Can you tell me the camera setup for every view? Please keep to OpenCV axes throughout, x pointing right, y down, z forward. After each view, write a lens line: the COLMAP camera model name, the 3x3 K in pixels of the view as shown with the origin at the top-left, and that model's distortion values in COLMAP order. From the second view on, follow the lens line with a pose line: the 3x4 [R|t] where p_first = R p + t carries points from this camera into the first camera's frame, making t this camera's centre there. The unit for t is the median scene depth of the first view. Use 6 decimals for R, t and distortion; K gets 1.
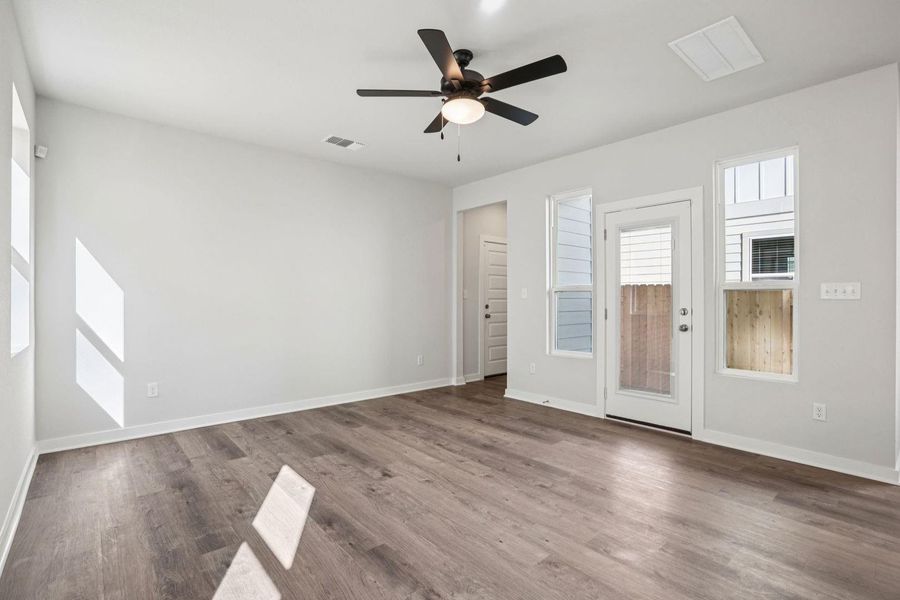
lens RADIAL K [[414.4, 0, 455.7], [0, 414.4, 301.5], [0, 0, 1]] dist [-0.048259, 0.012411]
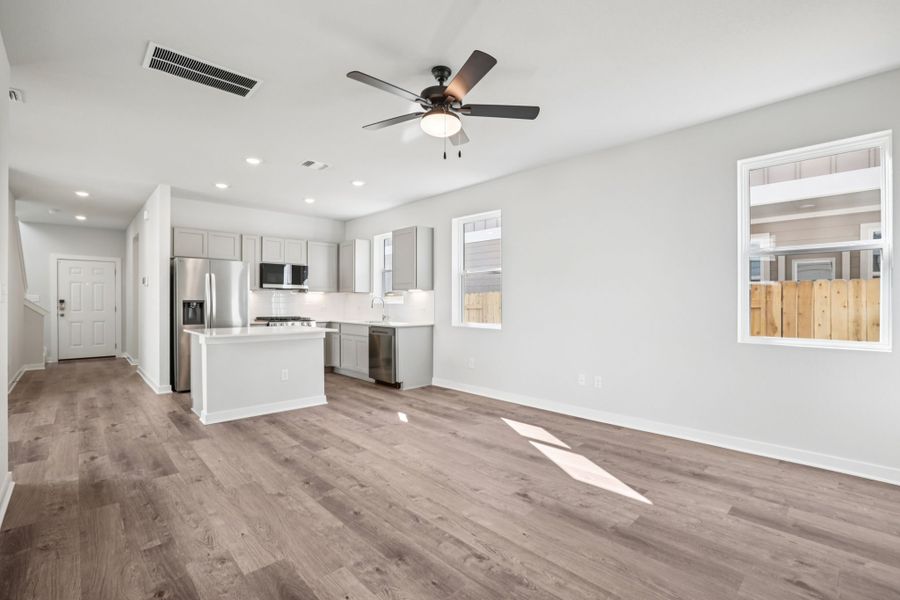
lens RADIAL K [[414.4, 0, 455.7], [0, 414.4, 301.5], [0, 0, 1]] dist [-0.048259, 0.012411]
pose [[-0.999220, -0.001680, -0.039460, 0.016229], [-0.001484, 0.999986, -0.004993, -0.004604], [0.039468, -0.004931, -0.999209, 1.623617]]
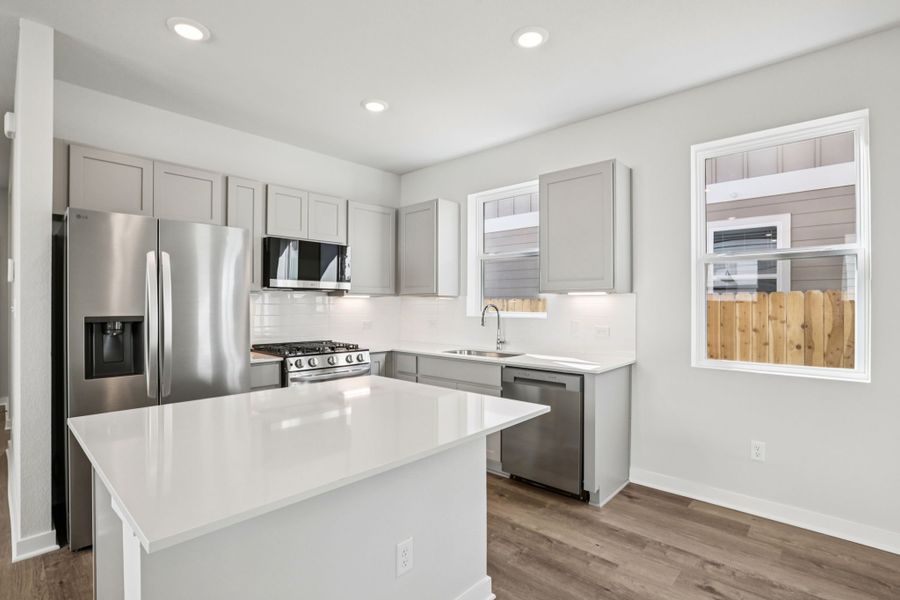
lens RADIAL K [[414.4, 0, 455.7], [0, 414.4, 301.5], [0, 0, 1]] dist [-0.048259, 0.012411]
pose [[-0.994068, -0.003226, -0.108712, 0.525077], [-0.002504, 0.999974, -0.006781, -0.037630], [0.108731, -0.006469, -0.994050, 0.656675]]
